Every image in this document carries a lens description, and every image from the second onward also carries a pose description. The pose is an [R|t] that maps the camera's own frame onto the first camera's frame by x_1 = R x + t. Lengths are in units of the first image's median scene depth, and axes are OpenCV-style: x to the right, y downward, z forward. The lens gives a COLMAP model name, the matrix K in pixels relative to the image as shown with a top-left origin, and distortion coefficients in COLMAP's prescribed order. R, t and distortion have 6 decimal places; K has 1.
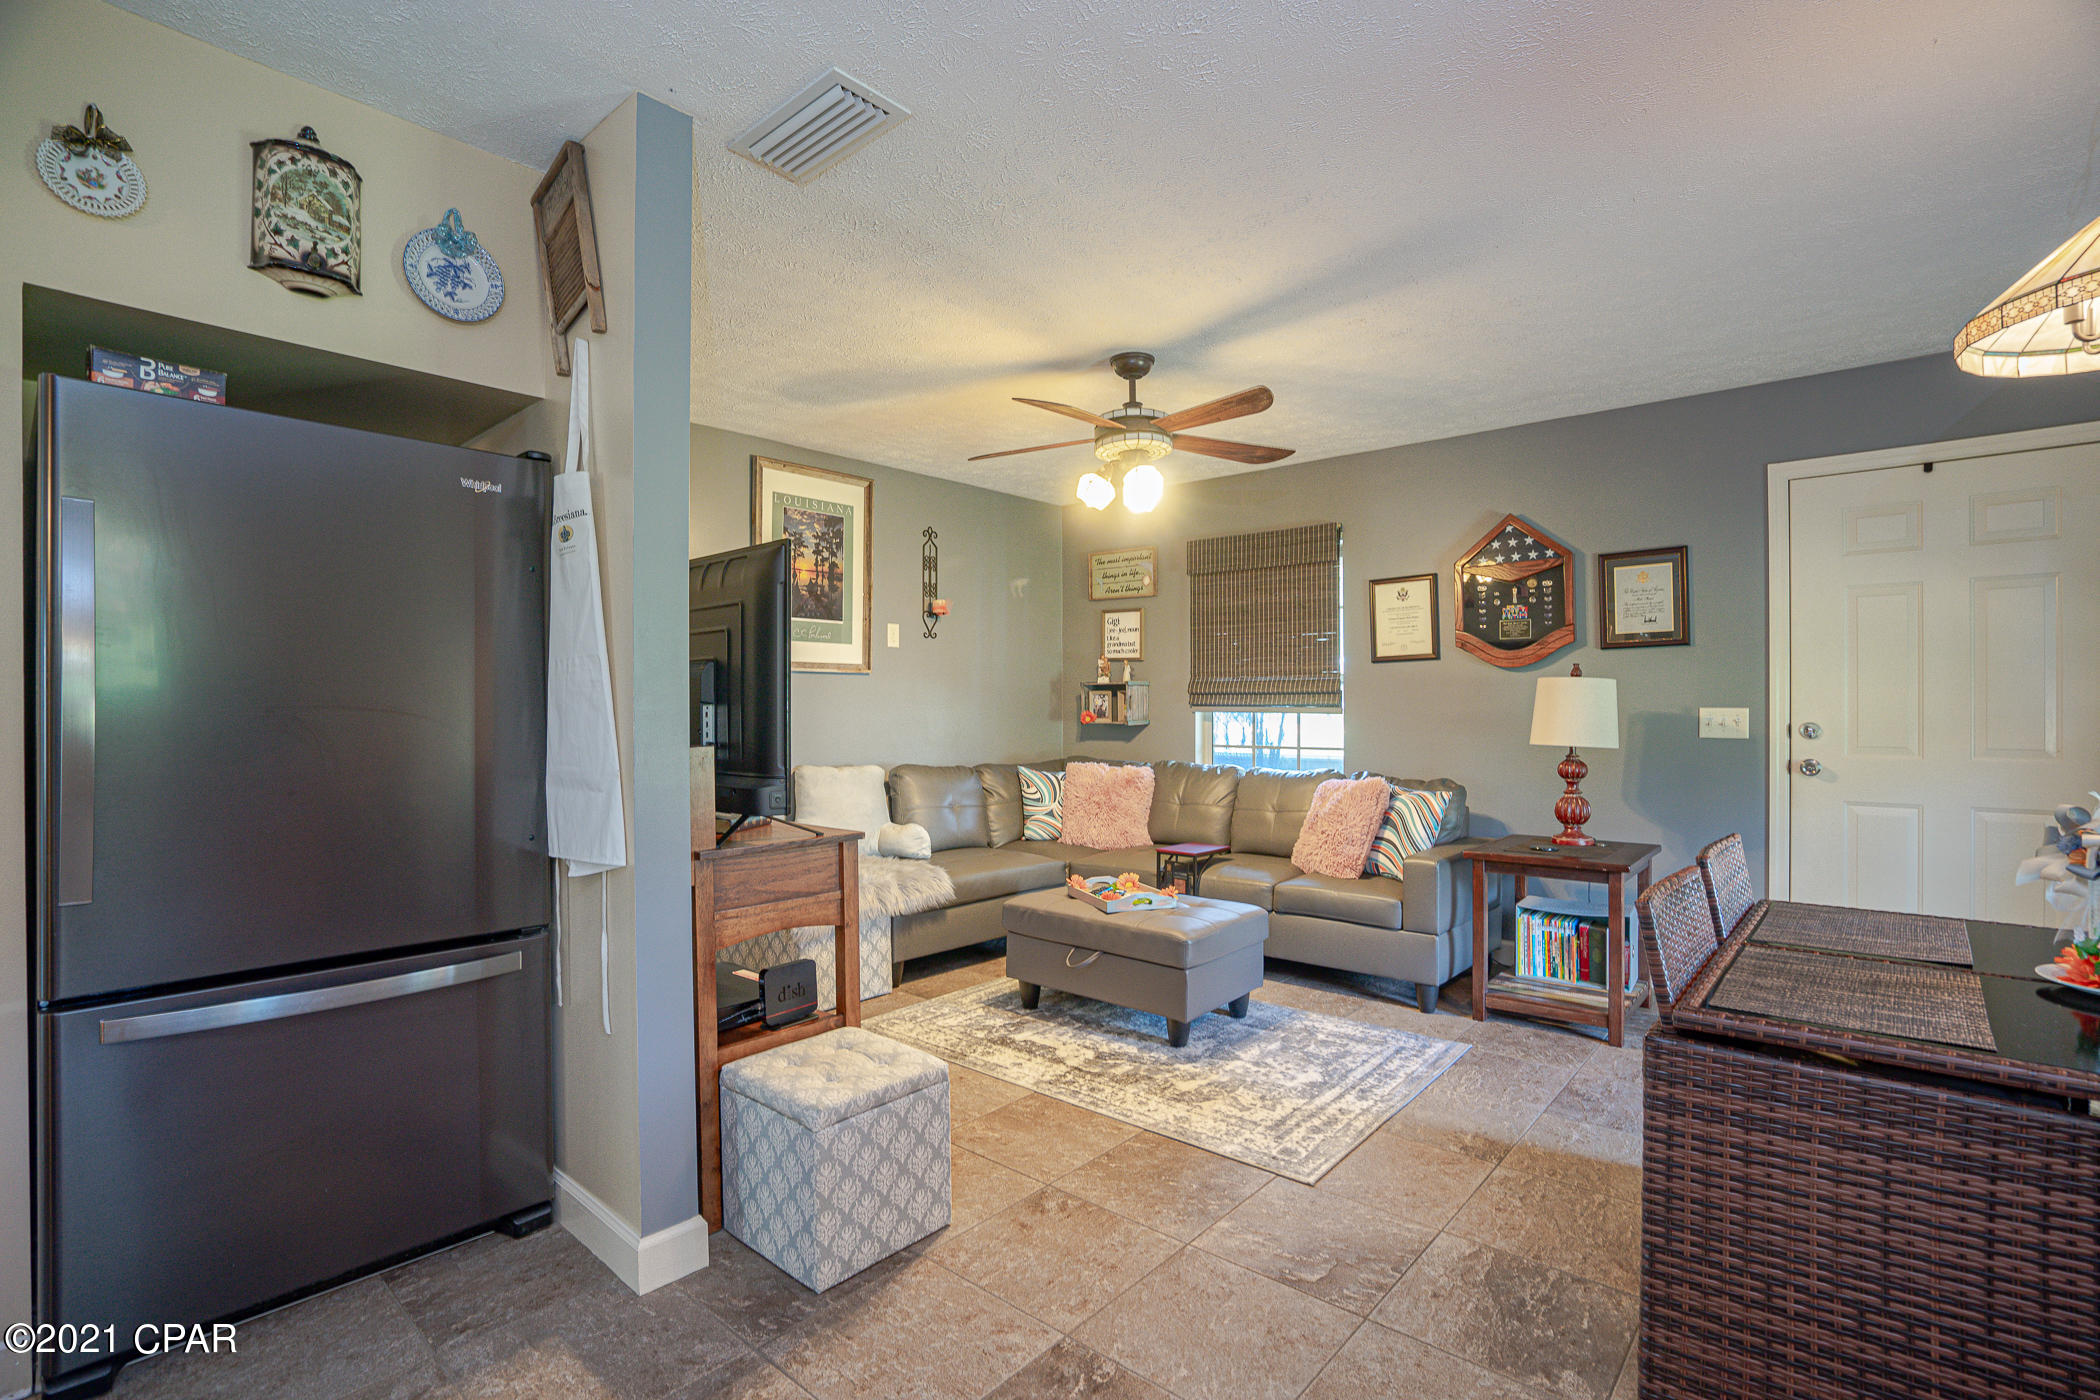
lens RADIAL K [[986.2, 0, 1055.0], [0, 986.2, 701.1], [0, 0, 1]] dist [-0.003820, 0.000756]
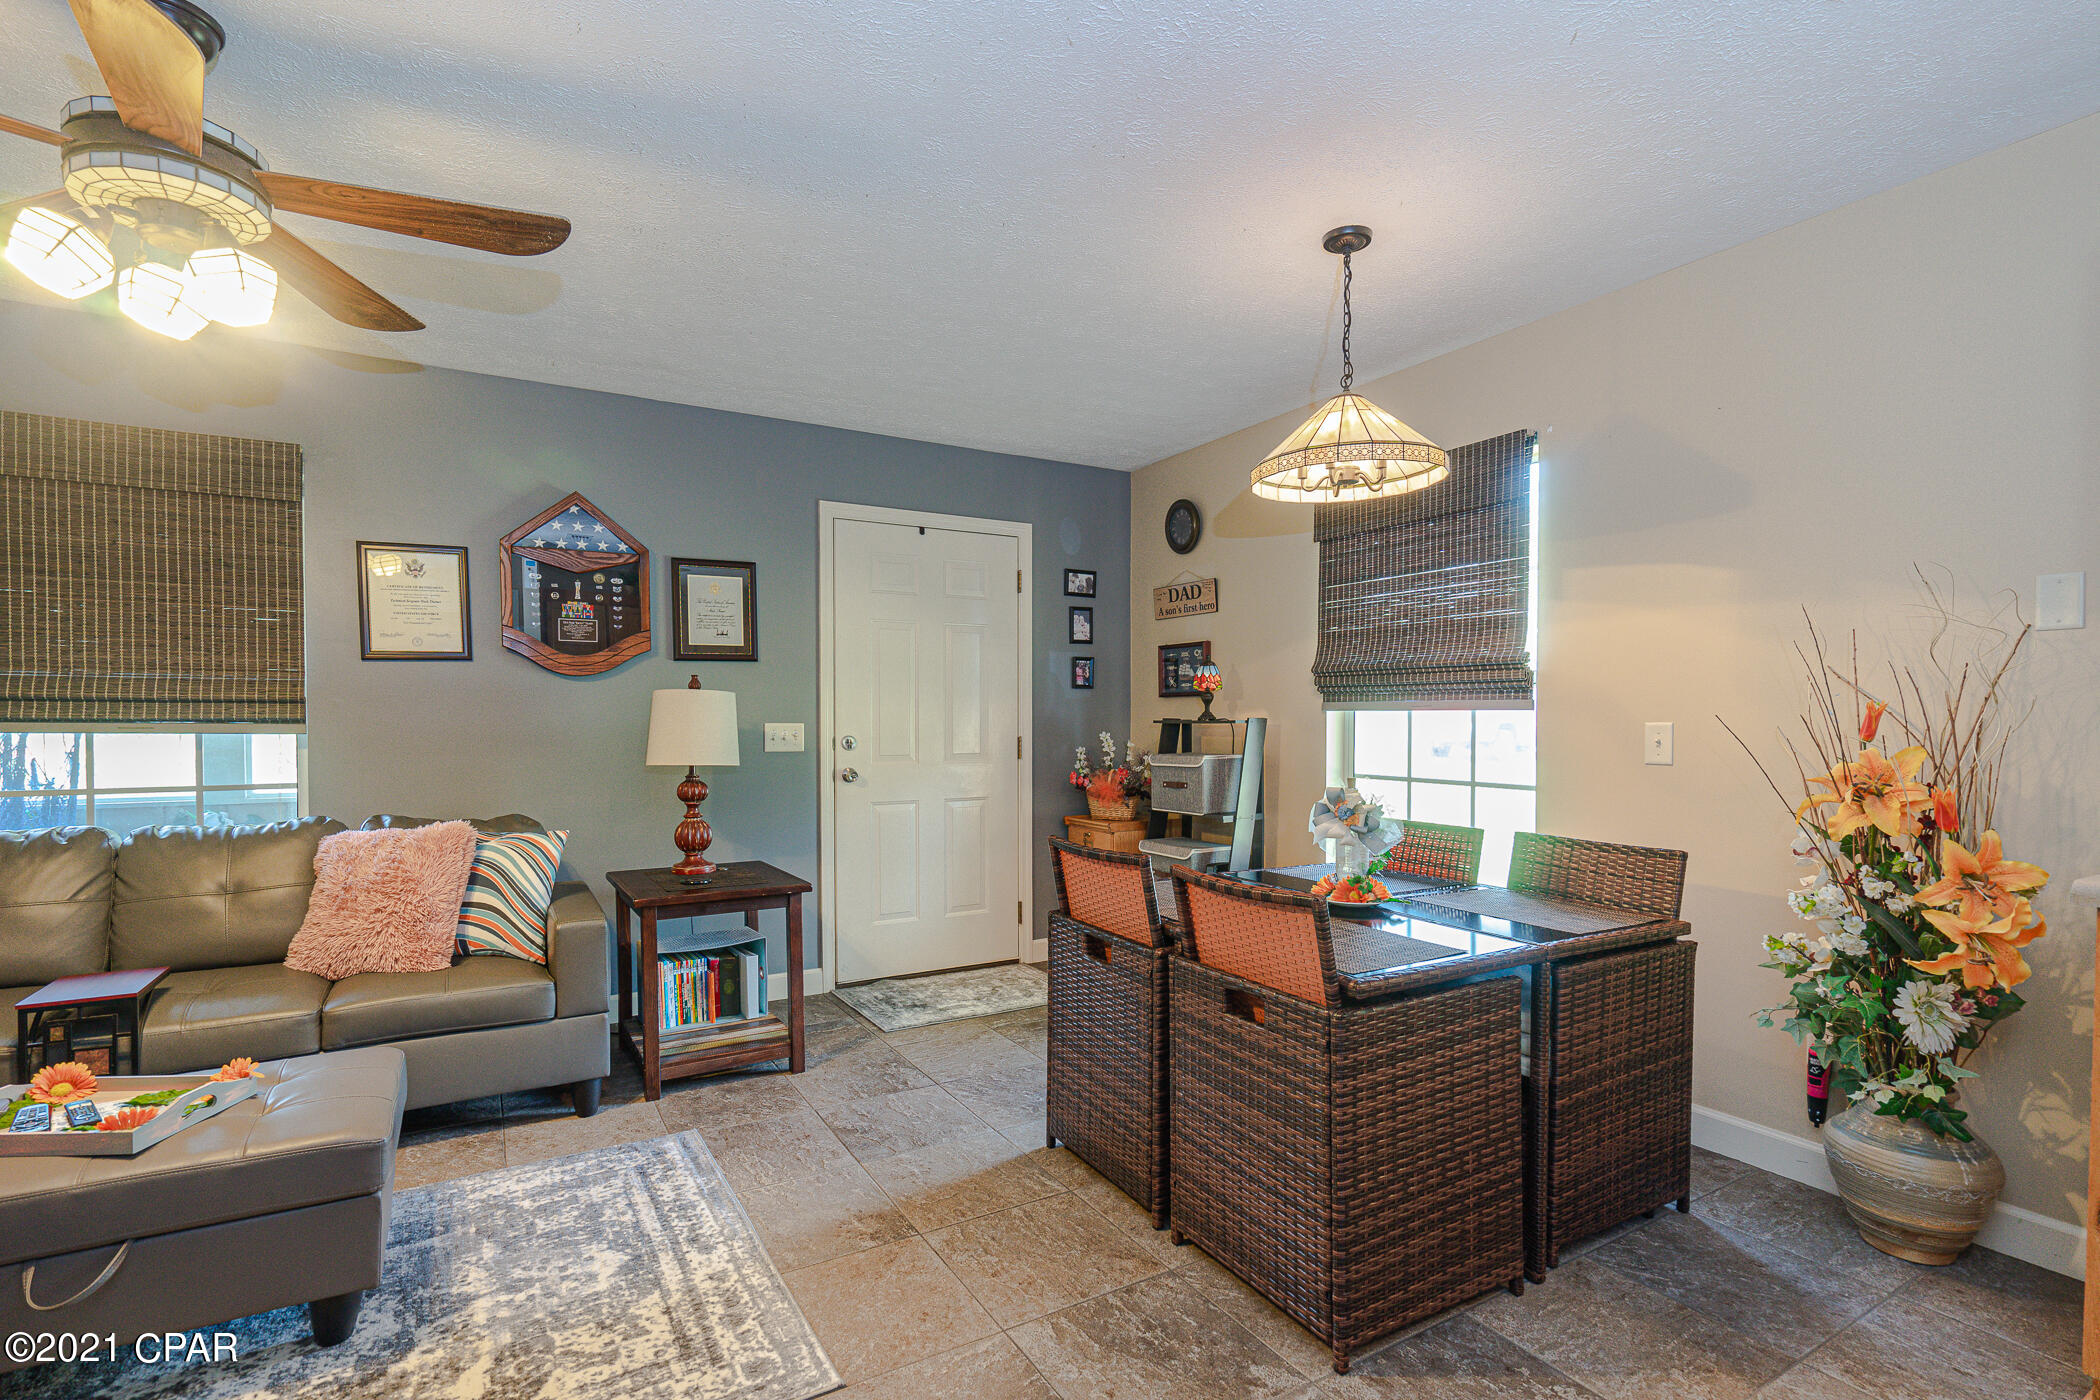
lens RADIAL K [[986.2, 0, 1046.5], [0, 986.2, 730.4], [0, 0, 1]] dist [-0.003820, 0.000756]
pose [[0.324277, -0.006334, 0.945941, -0.228699], [-0.001566, 0.999973, 0.007233, 0.006811], [-0.945961, -0.003827, 0.324258, 0.396168]]
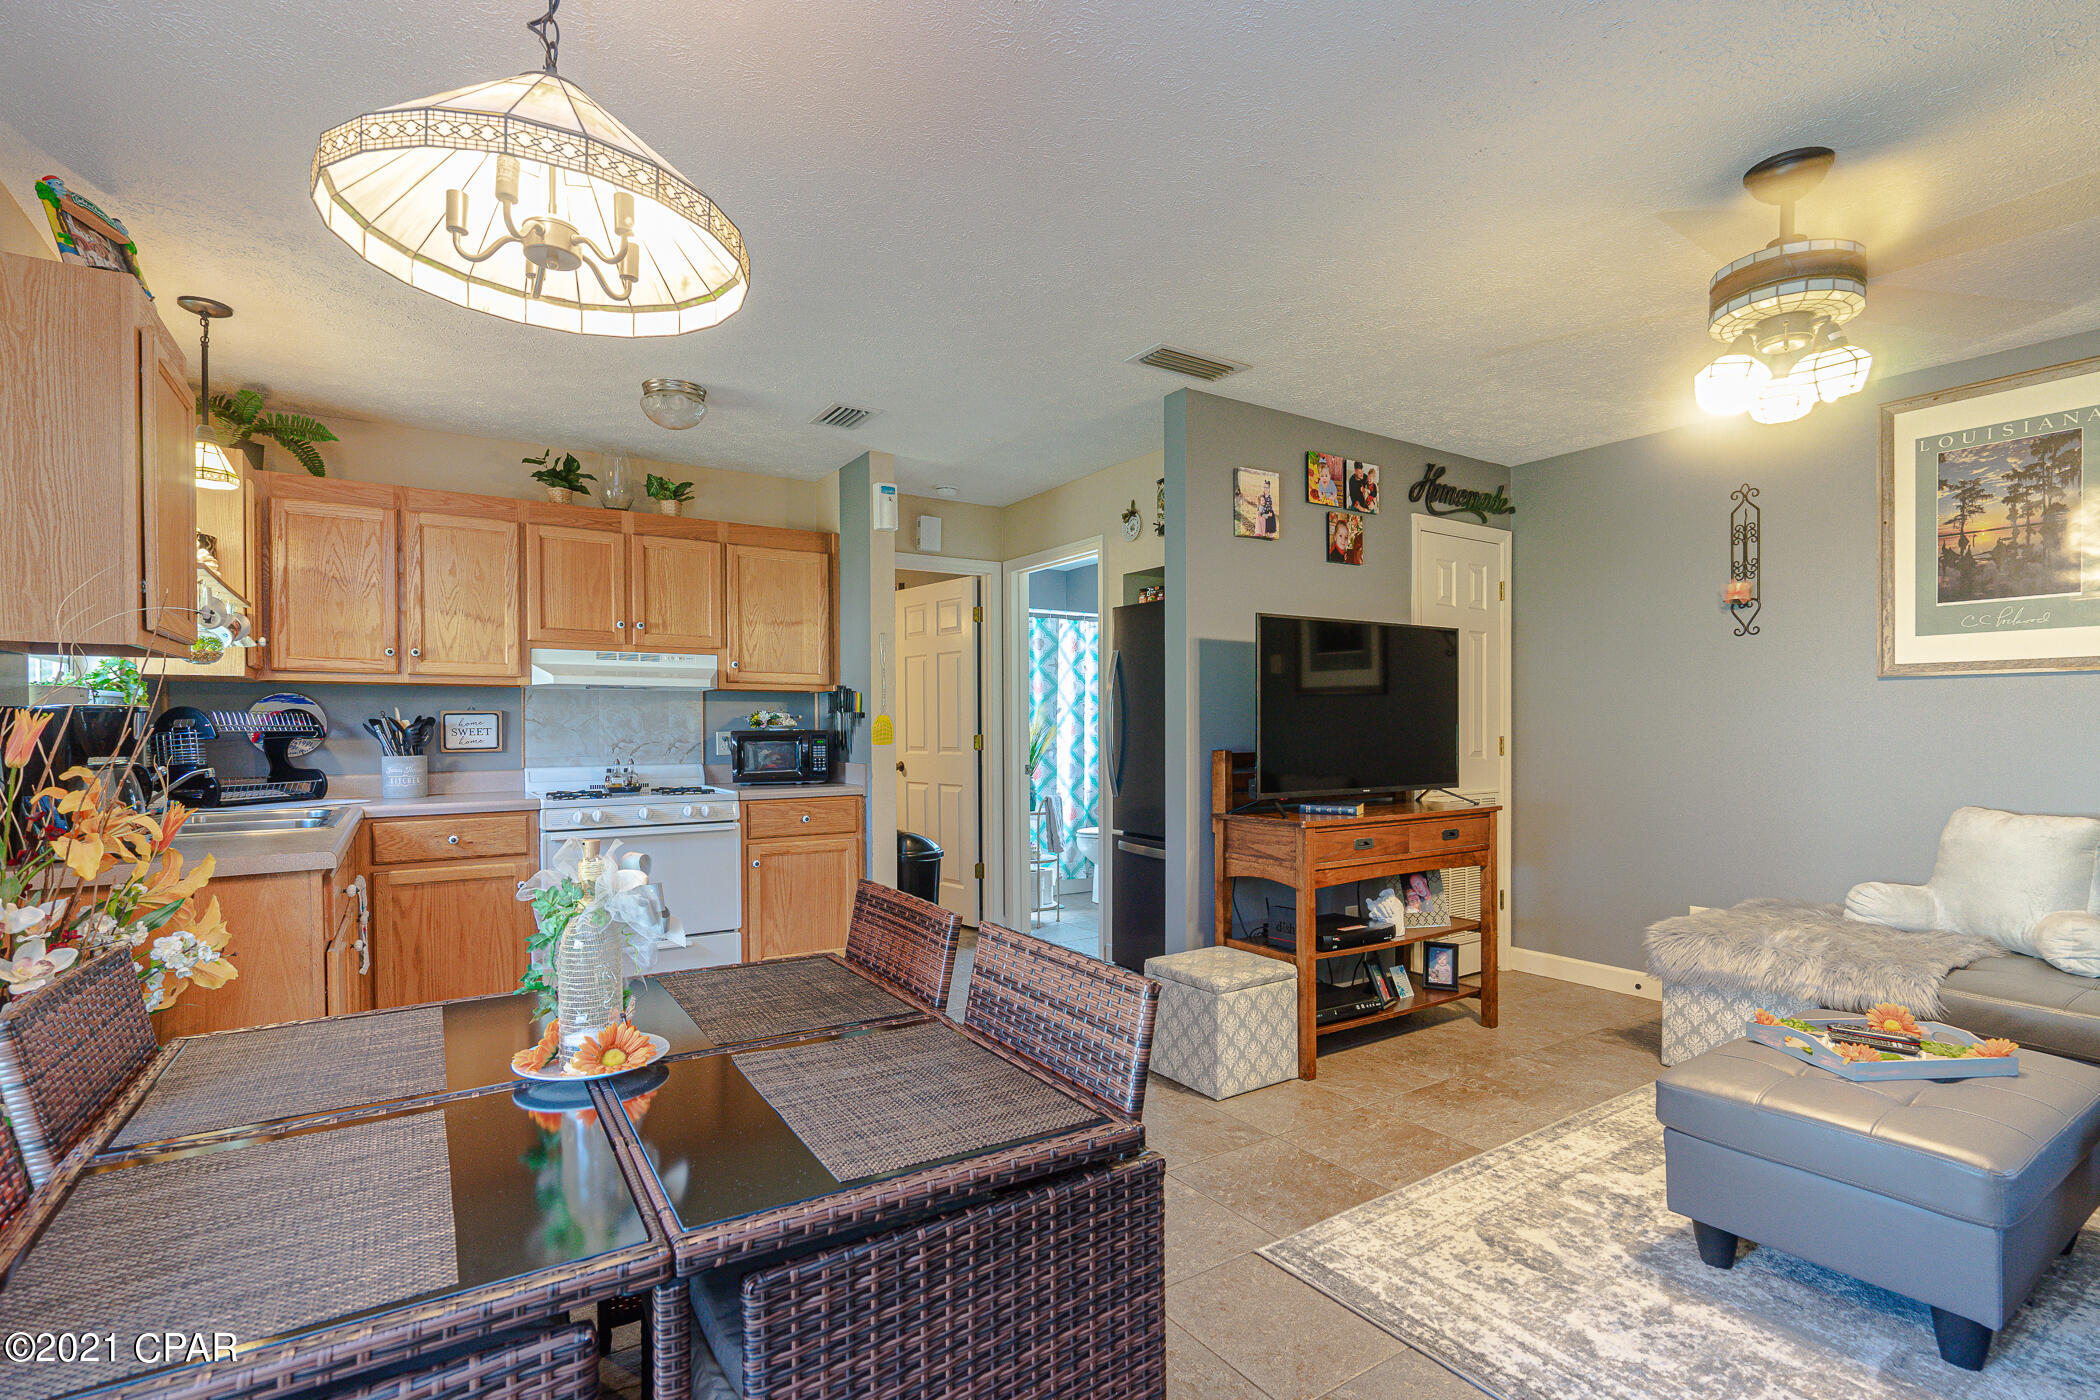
lens RADIAL K [[986.2, 0, 1056.5], [0, 986.2, 720.8], [0, 0, 1]] dist [-0.003820, 0.000756]
pose [[-0.280686, -0.007129, -0.959773, 0.736536], [0.000889, 0.999970, -0.007687, 0.010102], [0.959799, -0.003011, -0.280671, 0.679239]]
